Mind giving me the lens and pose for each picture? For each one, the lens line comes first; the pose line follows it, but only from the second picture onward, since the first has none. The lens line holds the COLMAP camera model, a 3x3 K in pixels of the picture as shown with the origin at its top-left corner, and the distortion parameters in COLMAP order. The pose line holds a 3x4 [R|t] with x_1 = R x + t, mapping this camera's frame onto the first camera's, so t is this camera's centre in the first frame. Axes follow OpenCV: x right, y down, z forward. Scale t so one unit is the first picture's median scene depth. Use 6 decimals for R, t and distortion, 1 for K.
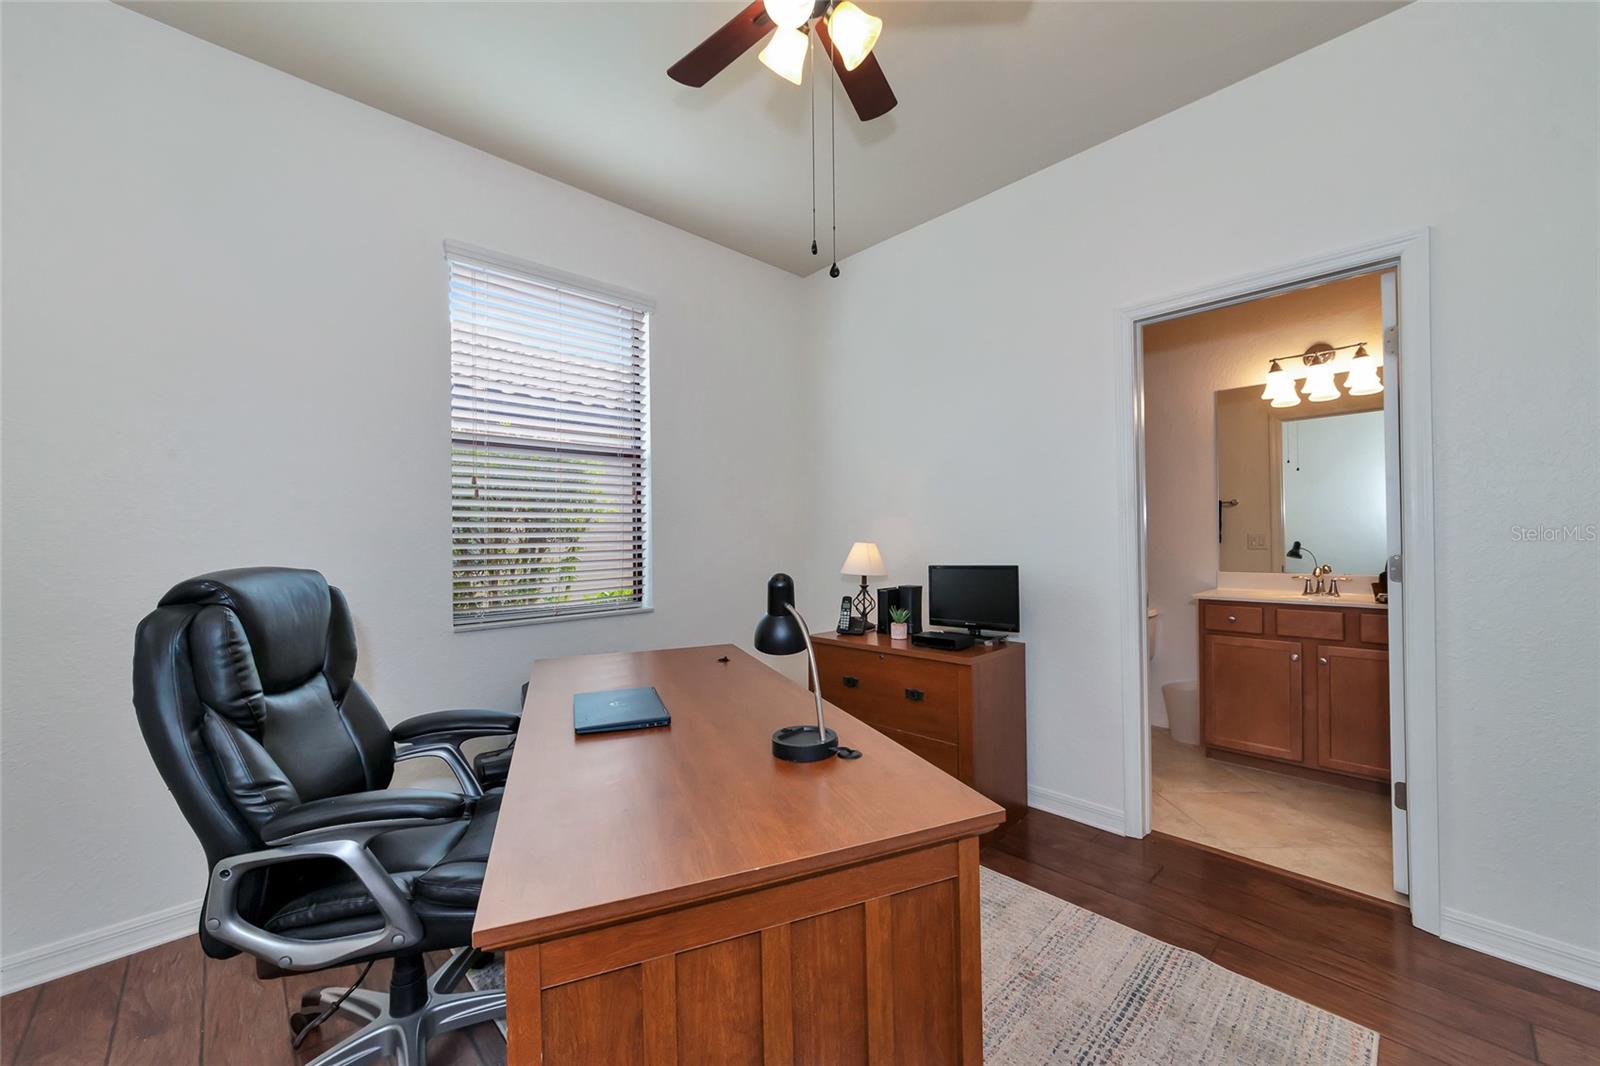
lens RADIAL K [[615.0, 0, 800.0], [0, 615.0, 533.0], [0, 0, 1]] dist [-0.000240, -0.000023]
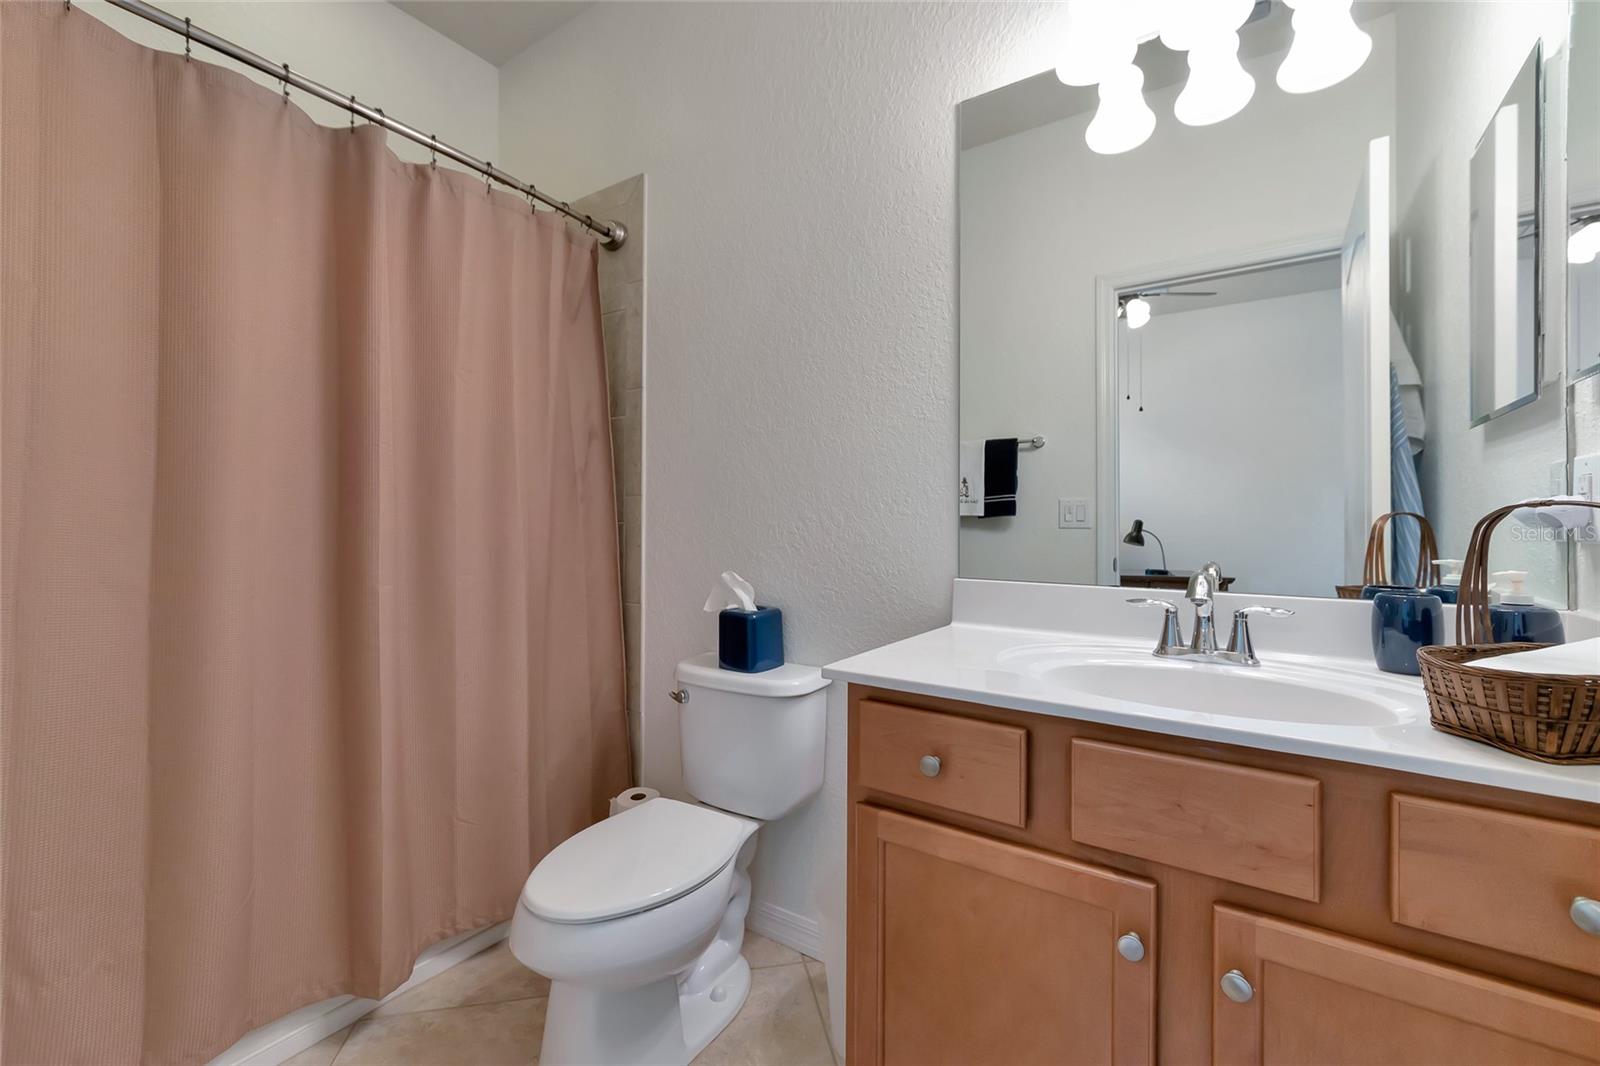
lens RADIAL K [[660.8, 0, 800.0], [0, 660.8, 533.0], [0, 0, 1]] dist [-0.000644, -0.000031]
pose [[0.978371, -0.001014, 0.206856, 0.529220], [-0.002815, 0.999830, 0.018219, 0.026357], [-0.206840, -0.018407, 0.978202, 0.658993]]
